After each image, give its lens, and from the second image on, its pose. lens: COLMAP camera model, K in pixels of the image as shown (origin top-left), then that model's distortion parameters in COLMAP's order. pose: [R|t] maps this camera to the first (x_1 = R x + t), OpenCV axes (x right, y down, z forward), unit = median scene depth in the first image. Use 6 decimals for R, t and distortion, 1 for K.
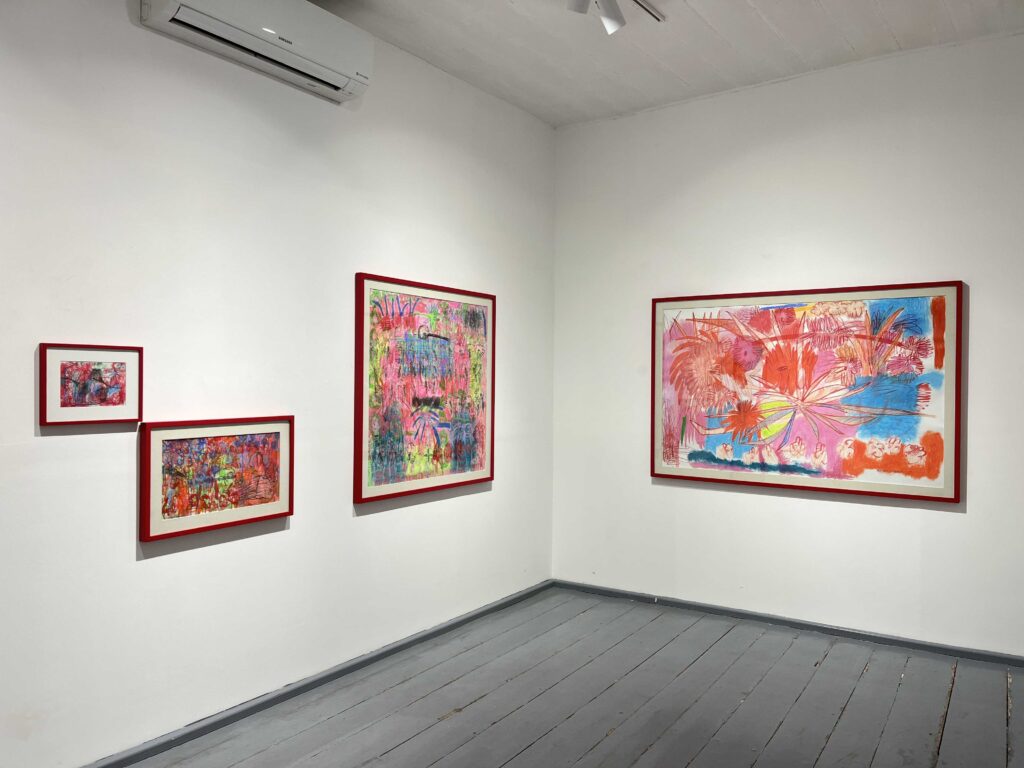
lens RADIAL K [[778.7, 0, 514.8], [0, 778.7, 387.5], [0, 0, 1]] dist [0.042511, -0.019509]
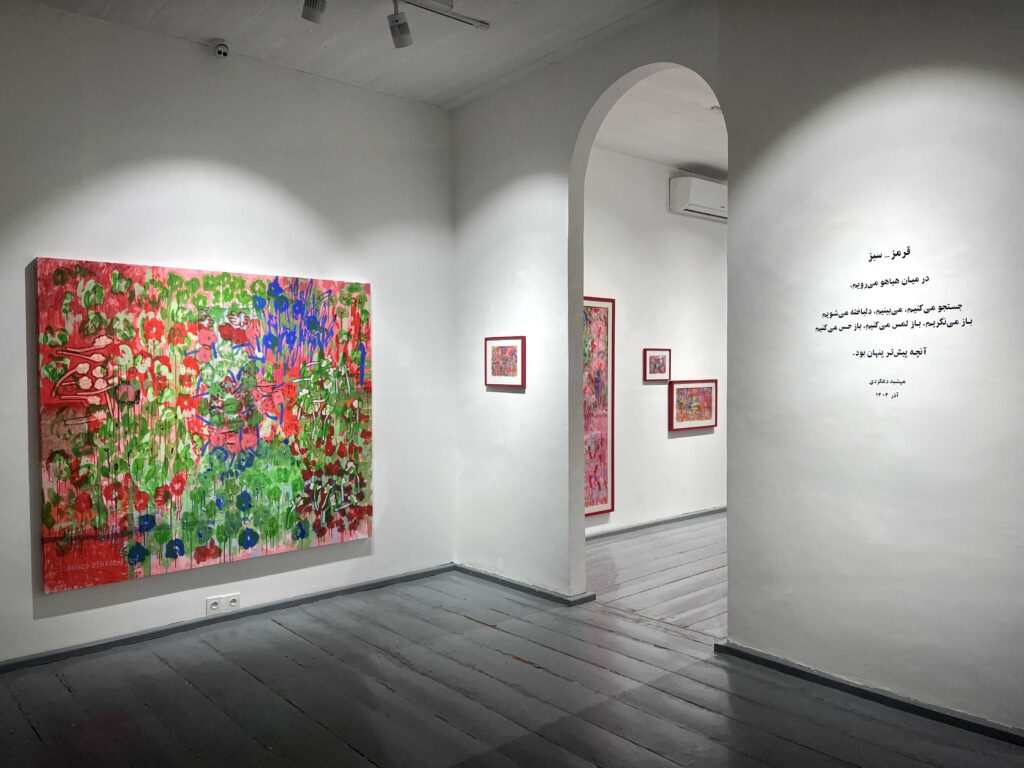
lens RADIAL K [[778.7, 0, 511.2], [0, 778.7, 383.6], [0, 0, 1]] dist [0.042511, -0.019509]
pose [[0.969104, -0.000566, -0.246653, -0.349507], [0.004911, 0.999843, 0.017002, 0.010641], [0.246604, -0.017688, 0.968955, -1.354260]]
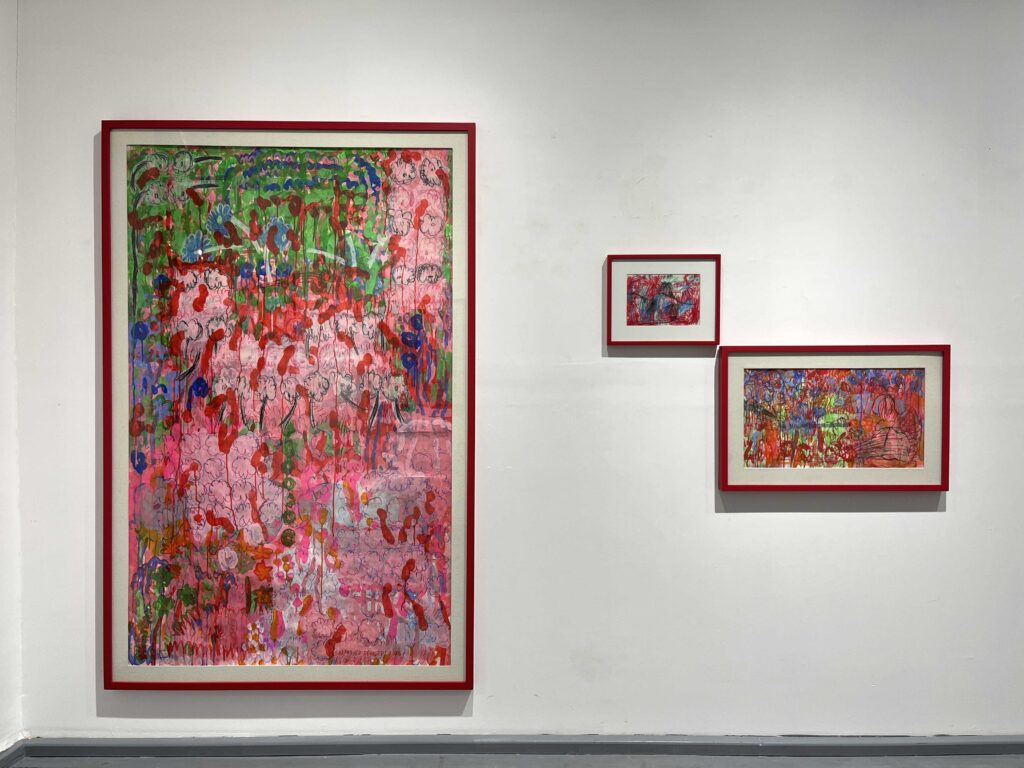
lens RADIAL K [[778.7, 0, 512.5], [0, 778.7, 376.7], [0, 0, 1]] dist [0.042511, -0.019509]
pose [[0.567437, 0.010134, -0.823354, 0.076588], [-0.003906, 0.999946, 0.009615, 0.067769], [0.823407, -0.002240, 0.567446, 0.344547]]
